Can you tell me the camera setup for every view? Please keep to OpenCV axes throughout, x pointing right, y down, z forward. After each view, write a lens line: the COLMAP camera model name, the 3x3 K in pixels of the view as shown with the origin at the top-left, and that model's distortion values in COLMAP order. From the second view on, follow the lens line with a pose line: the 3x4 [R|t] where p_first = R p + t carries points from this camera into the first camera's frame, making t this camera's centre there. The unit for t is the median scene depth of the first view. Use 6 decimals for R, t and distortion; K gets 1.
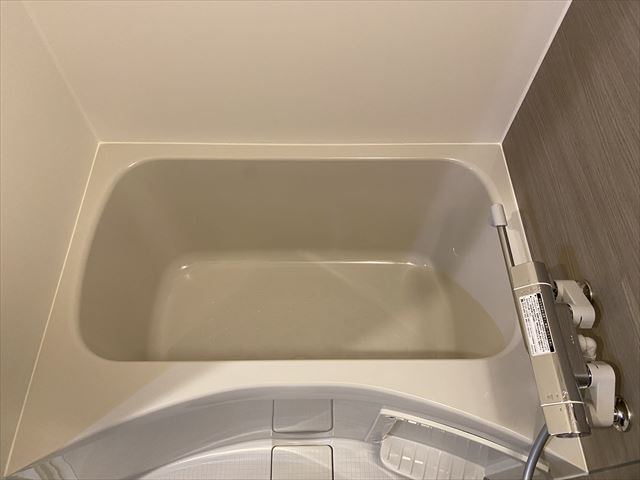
lens RADIAL K [[487.9, 0, 316.6], [0, 487.9, 233.8], [0, 0, 1]] dist [0.018947, -0.012672]
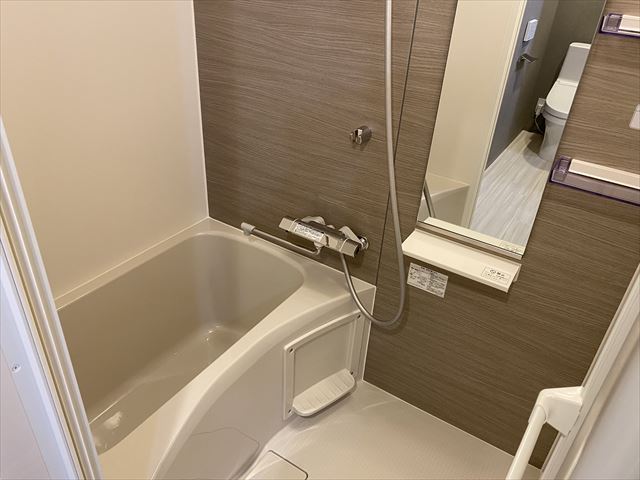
lens RADIAL K [[487.9, 0, 316.6], [0, 487.9, 233.8], [0, 0, 1]] dist [0.018947, -0.012672]
pose [[0.549246, -0.404368, 0.731311, -0.639540], [0.682105, 0.722503, -0.112794, 0.286216], [-0.482764, 0.560782, 0.672653, -0.207750]]
